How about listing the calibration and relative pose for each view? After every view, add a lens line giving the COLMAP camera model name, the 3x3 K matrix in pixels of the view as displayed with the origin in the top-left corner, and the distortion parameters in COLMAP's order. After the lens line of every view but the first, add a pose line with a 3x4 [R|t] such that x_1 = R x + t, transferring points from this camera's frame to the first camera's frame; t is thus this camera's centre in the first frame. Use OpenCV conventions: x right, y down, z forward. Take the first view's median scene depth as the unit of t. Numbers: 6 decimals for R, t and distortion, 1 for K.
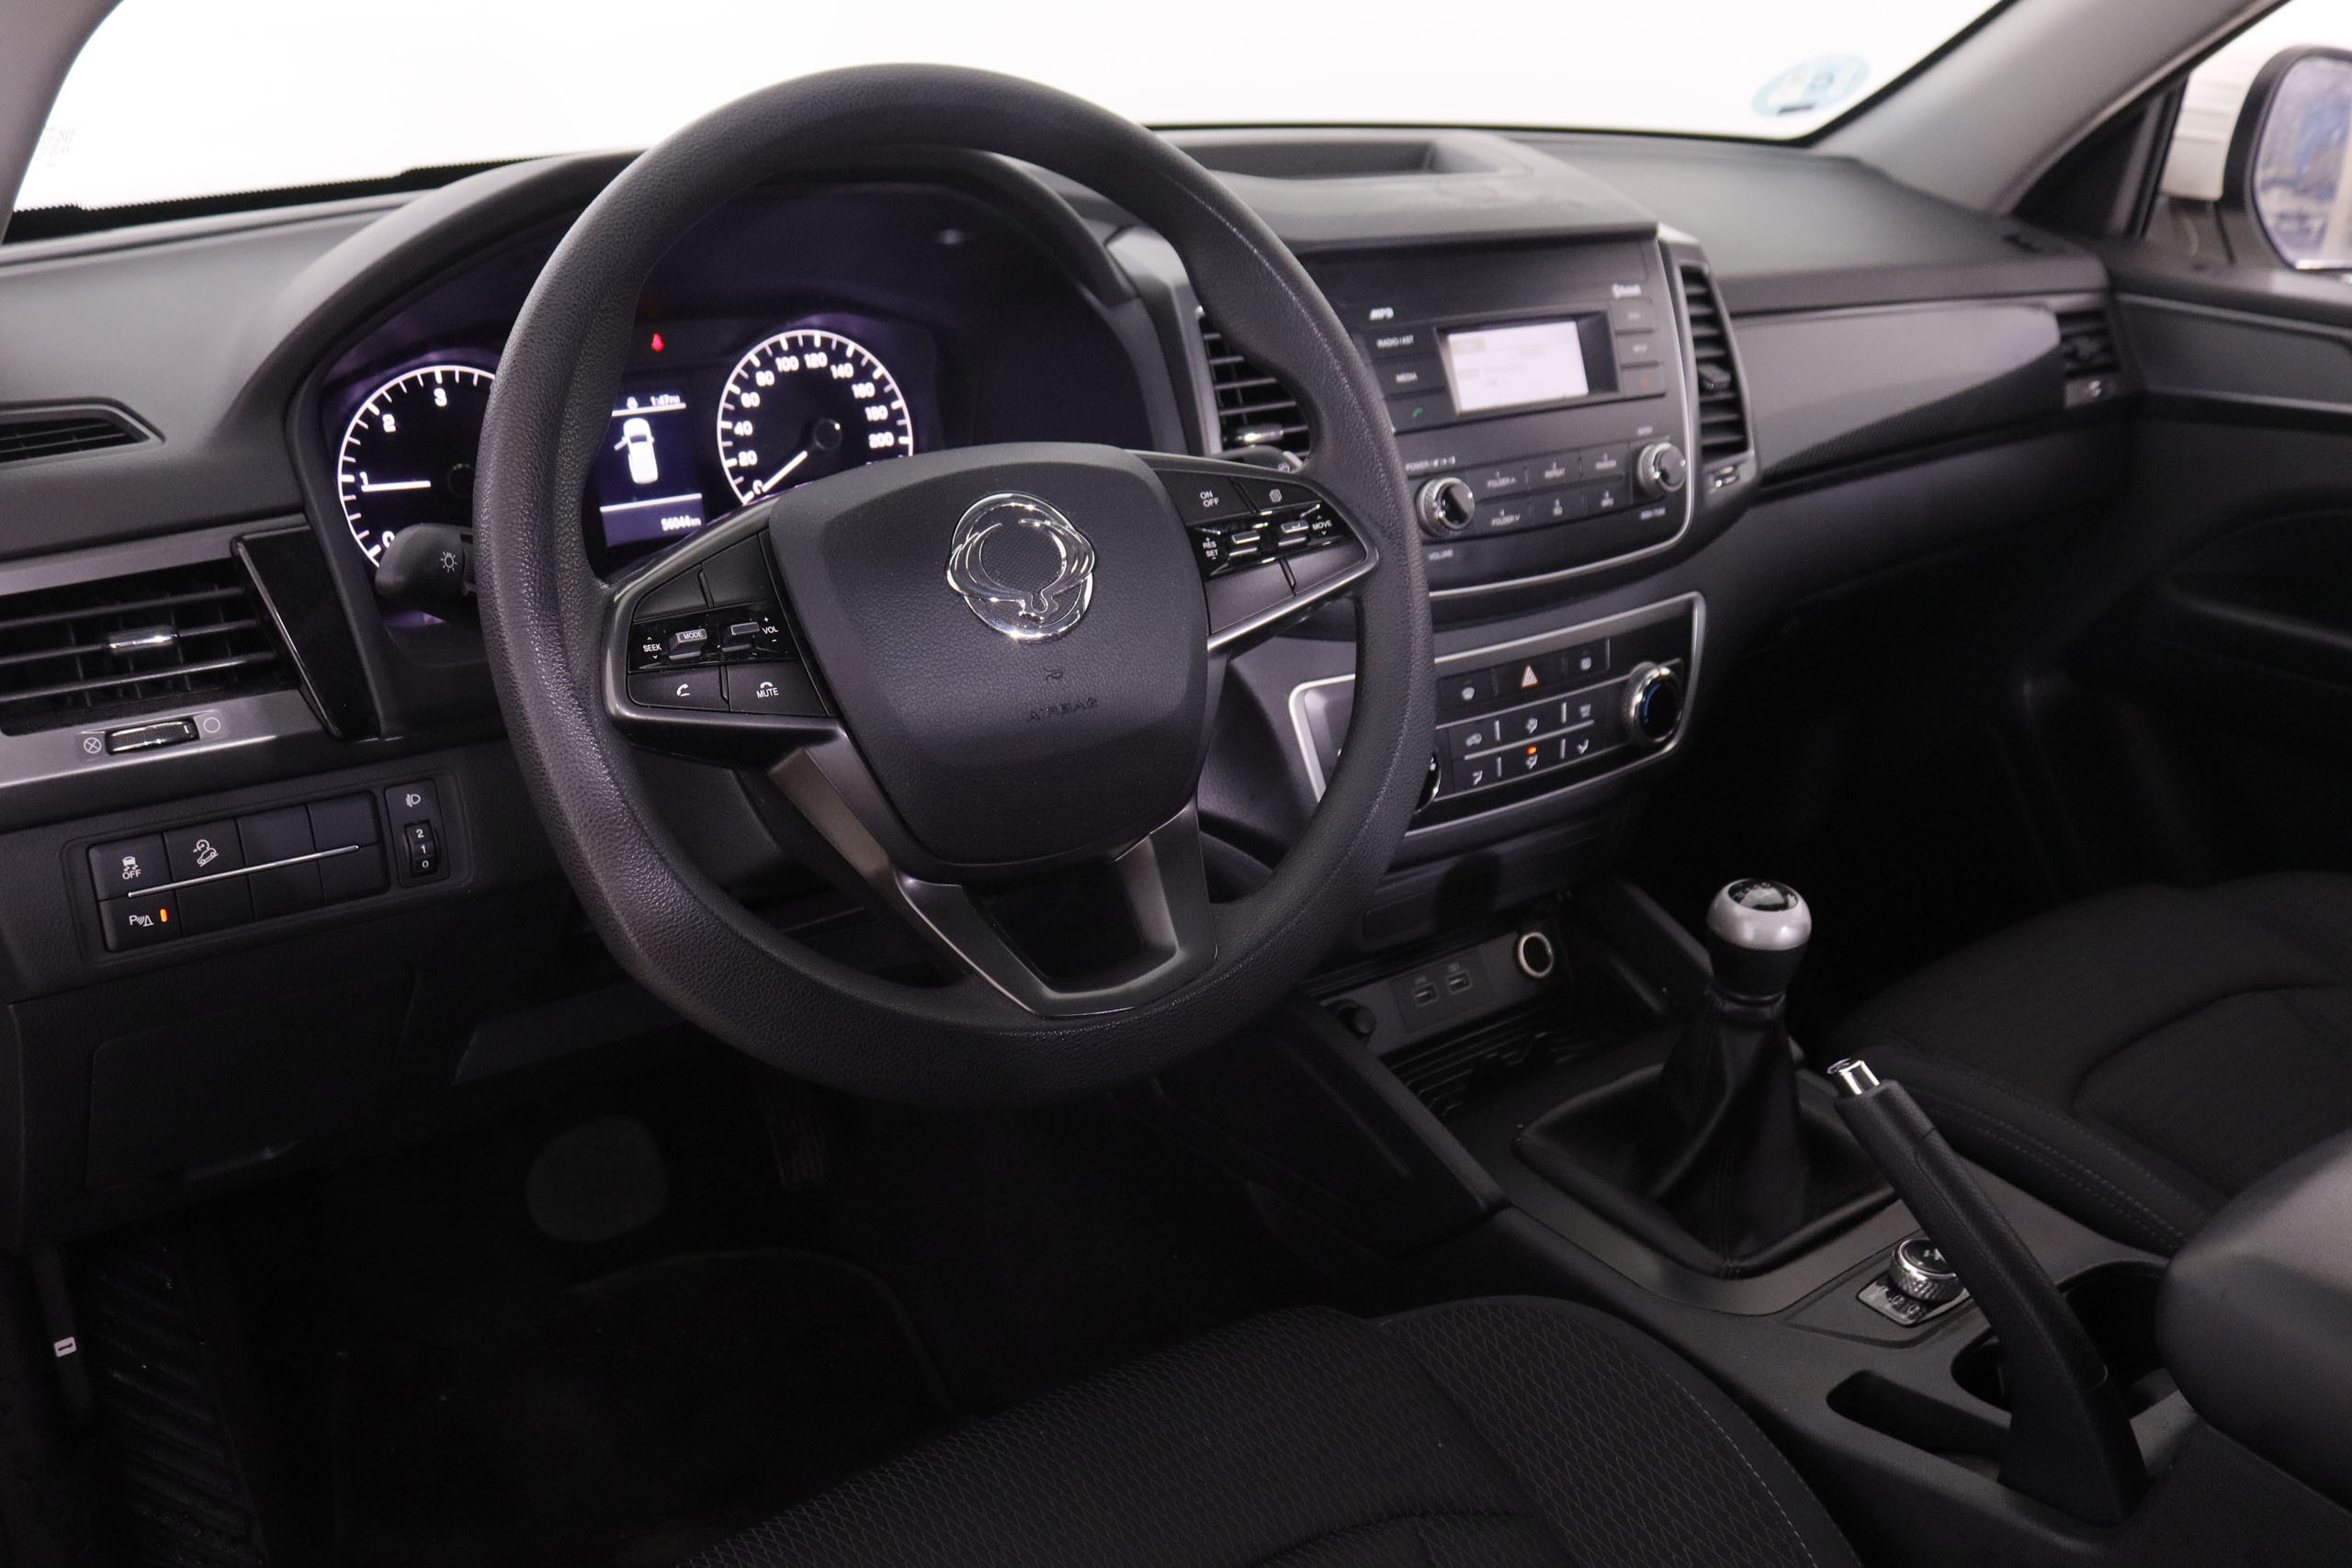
lens RADIAL K [[2168.6, 0, 1167.3], [0, 2168.6, 785.6], [0, 0, 1]] dist [-0.147285, 0.145031]
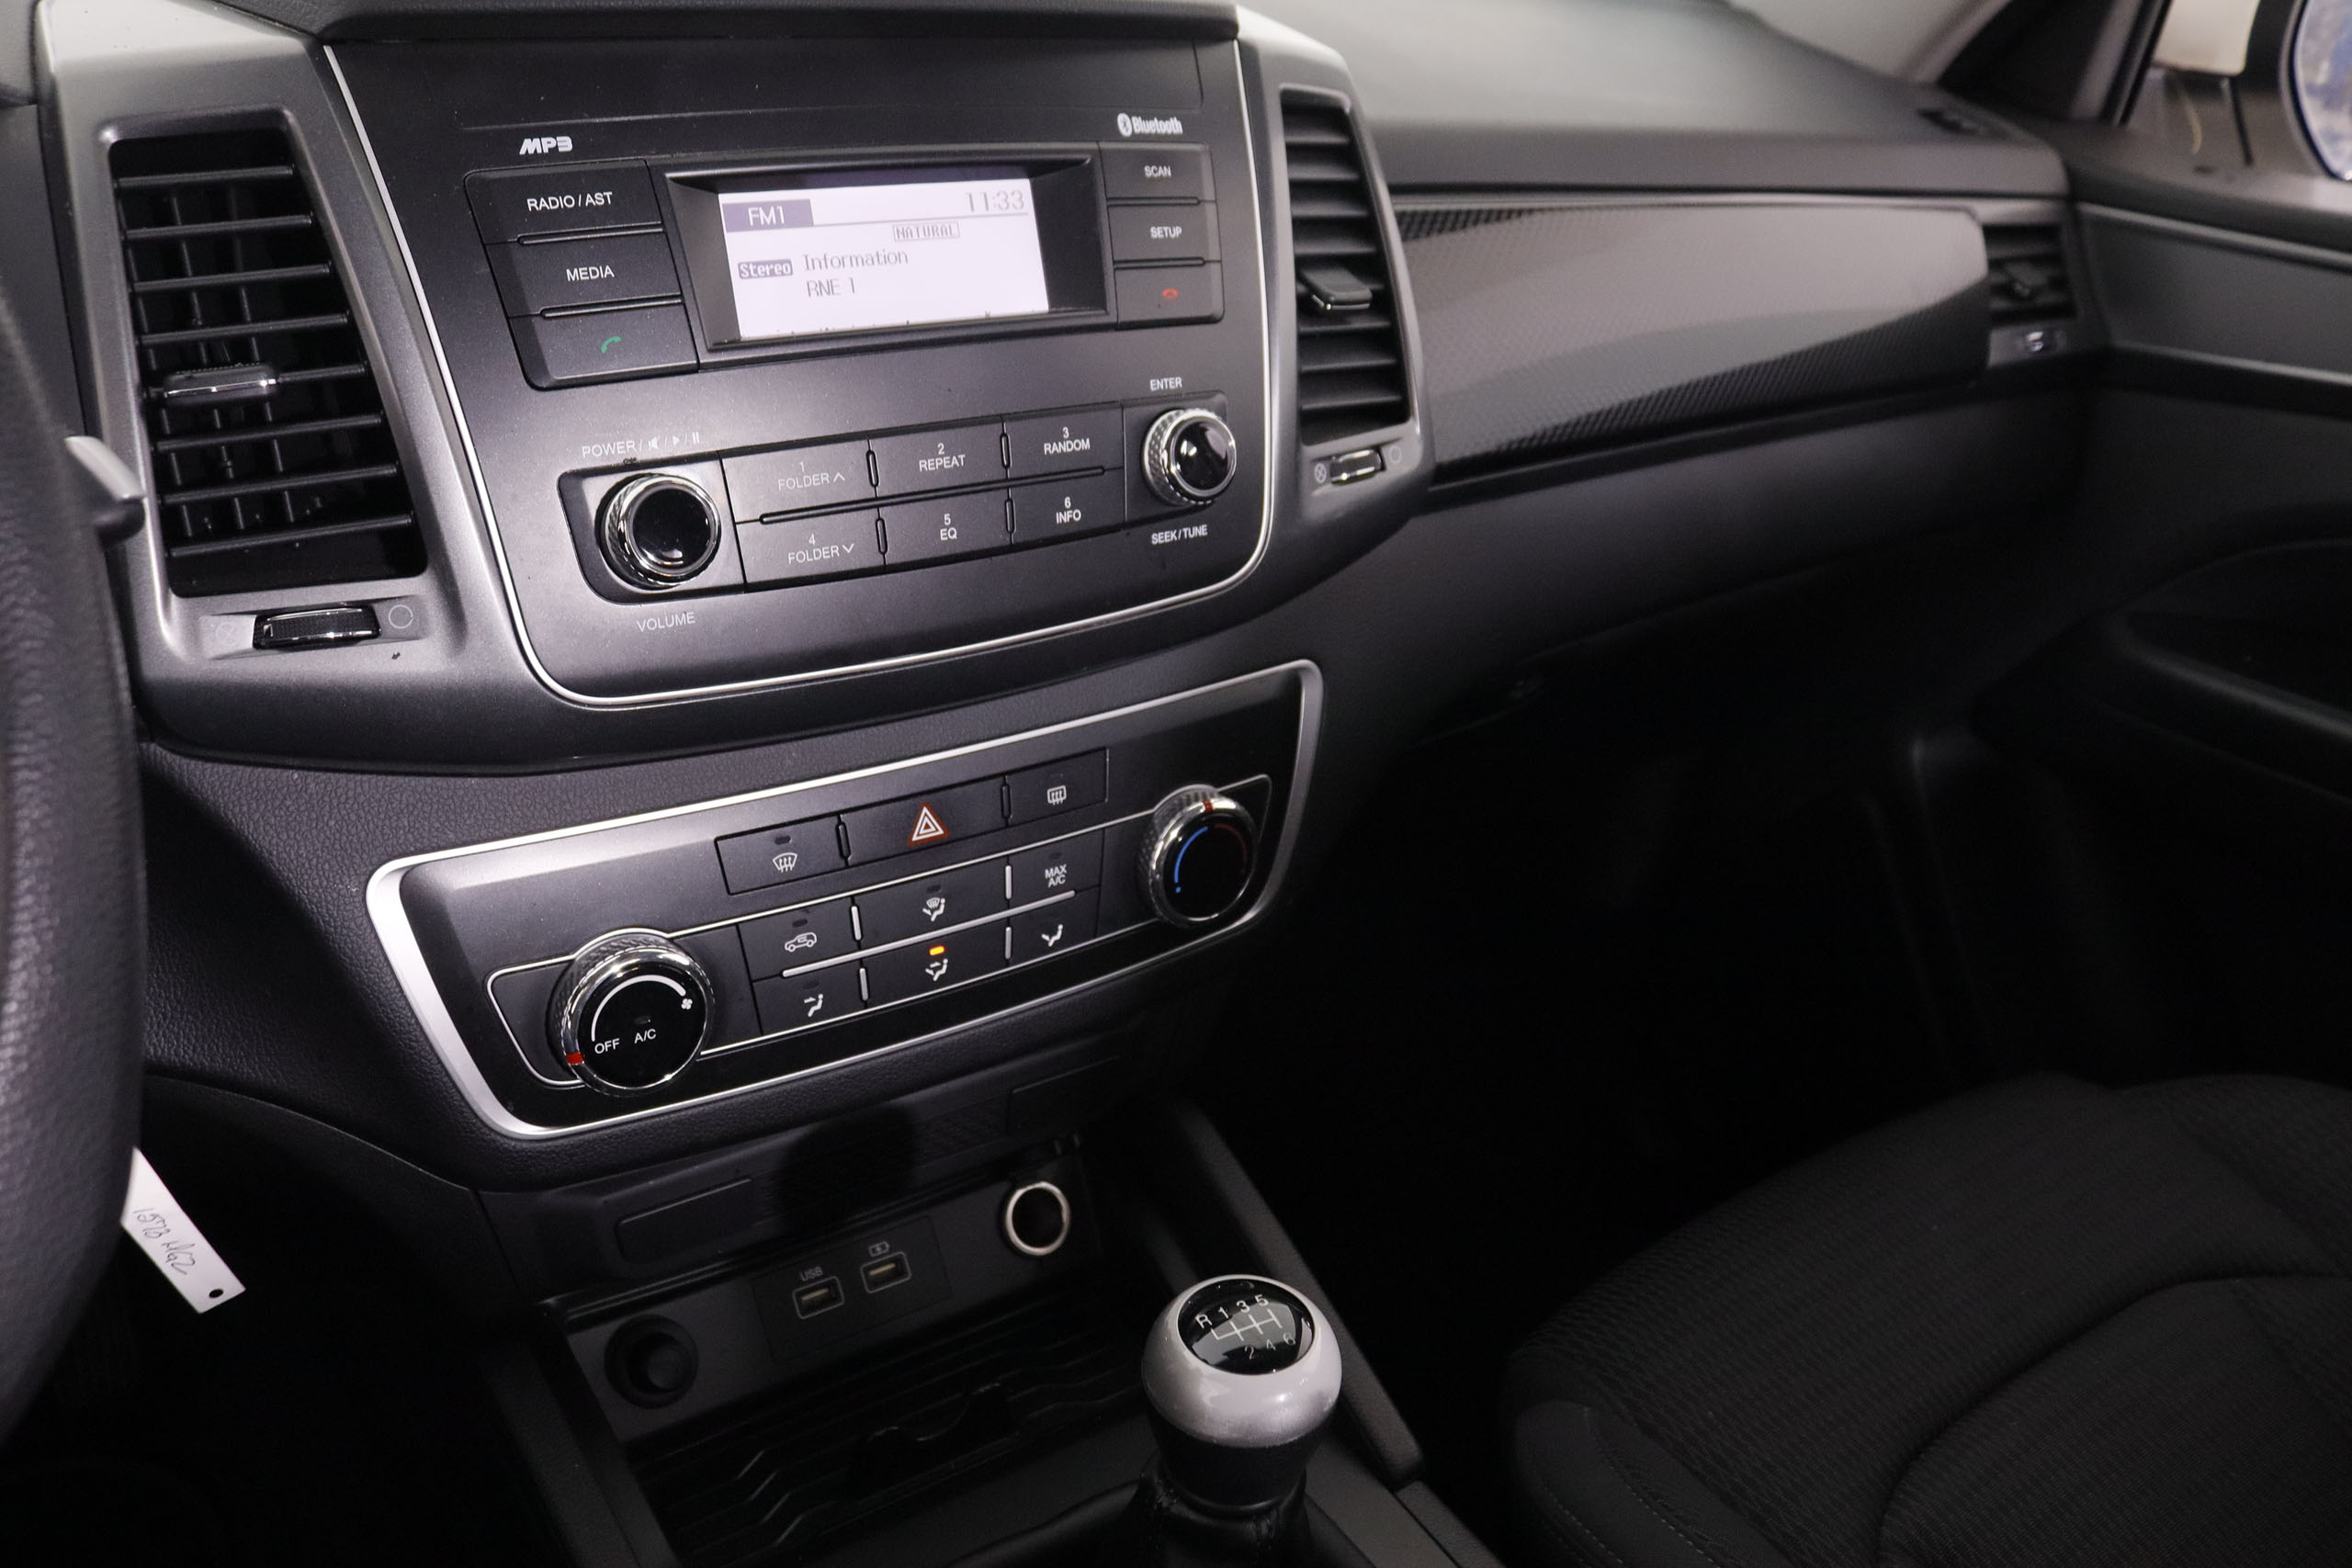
lens RADIAL K [[1944.8, 0, 1174.9], [0, 1944.8, 767.4], [0, 0, 1]] dist [-0.184105, 0.178689]
pose [[0.998458, 0.052045, -0.019332, 0.231942], [-0.050706, 0.996644, 0.064267, -0.096898], [0.022612, -0.063188, 0.997745, 0.489247]]
